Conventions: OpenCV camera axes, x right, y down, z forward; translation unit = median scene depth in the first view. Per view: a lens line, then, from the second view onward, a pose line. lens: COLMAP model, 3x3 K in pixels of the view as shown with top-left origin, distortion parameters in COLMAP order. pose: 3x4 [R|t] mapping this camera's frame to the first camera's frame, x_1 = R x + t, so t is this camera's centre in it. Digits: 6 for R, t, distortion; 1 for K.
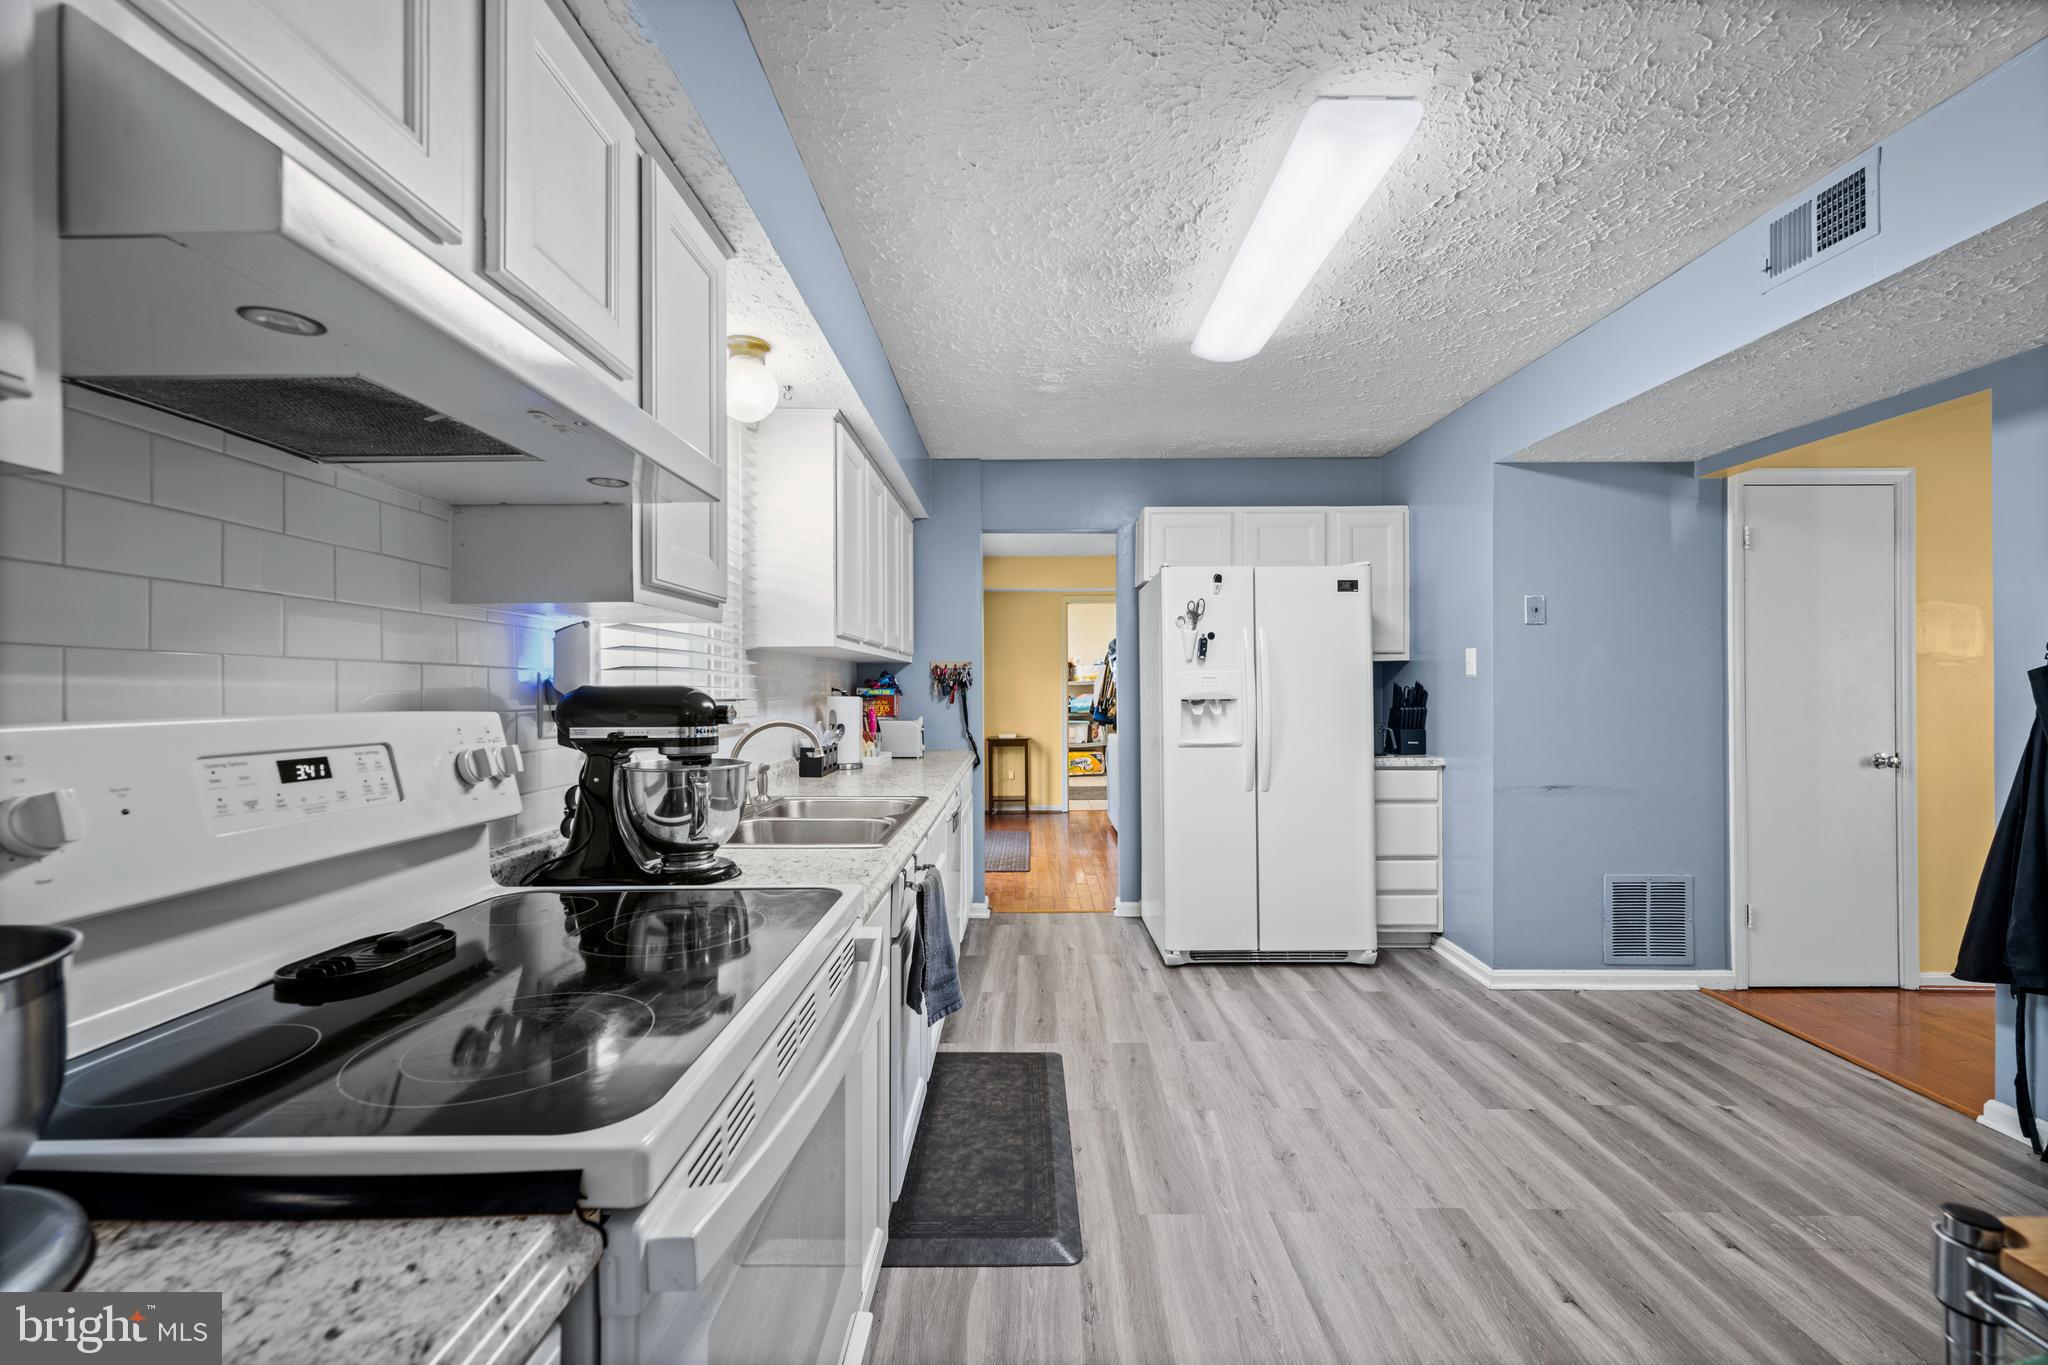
lens RADIAL K [[820.2, 0, 1023.7], [0, 820.2, 684.3], [0, 0, 1]] dist [0.001618, 0.000106]
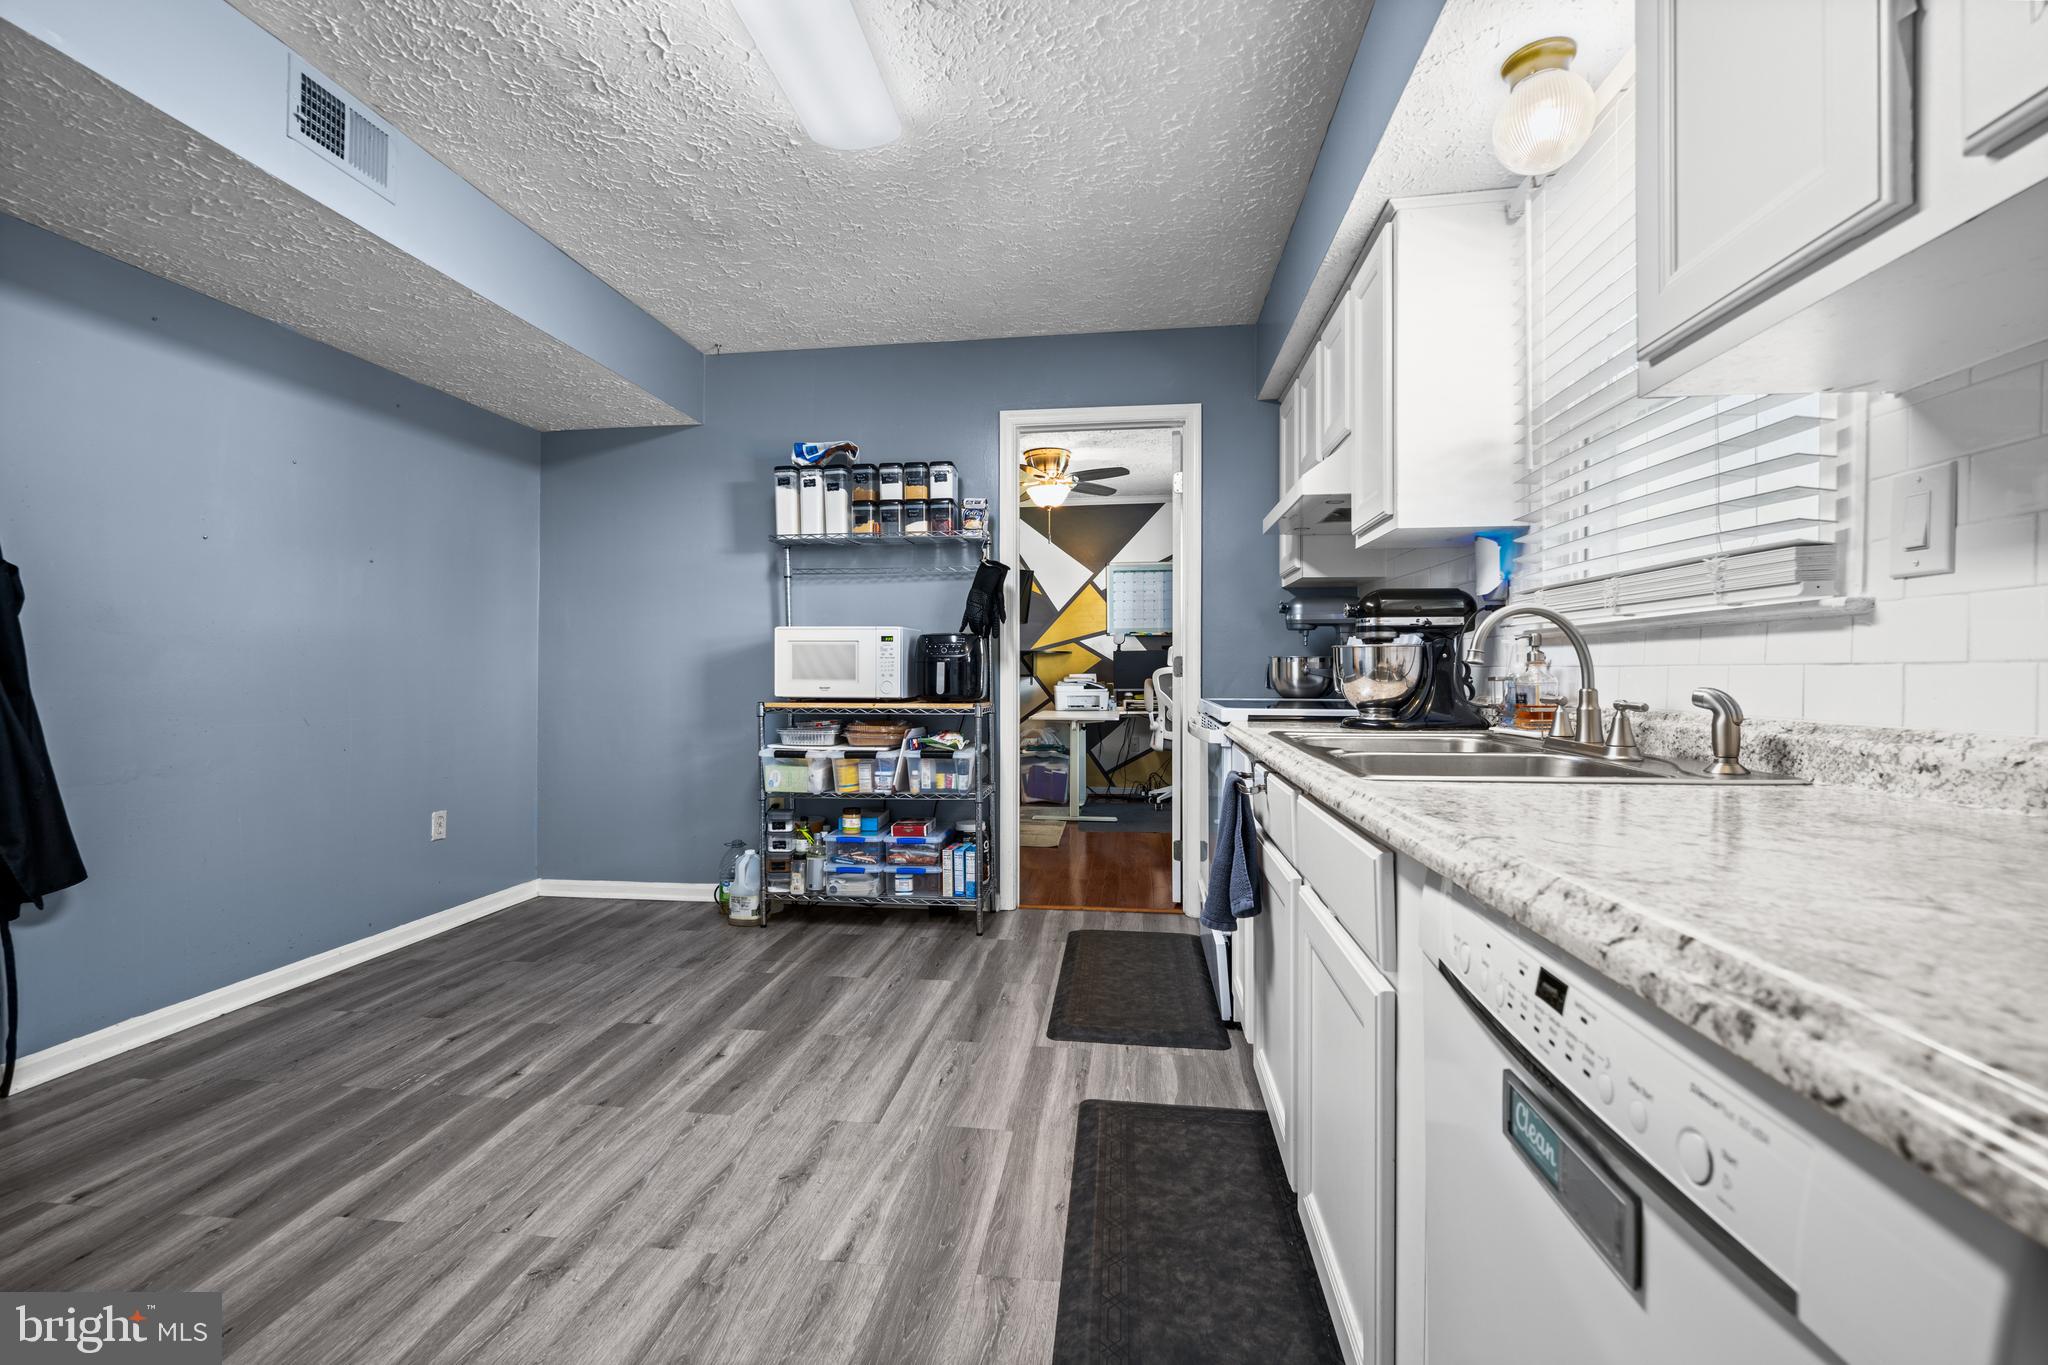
lens RADIAL K [[908.5, 0, 1016.8], [0, 908.5, 673.3], [0, 0, 1]] dist [-0.001556, -0.000092]
pose [[-0.992849, 0.000647, 0.119379, 0.009910], [0.000398, 0.999998, -0.002103, 0.118318], [-0.119380, -0.002041, -0.992846, 2.085352]]
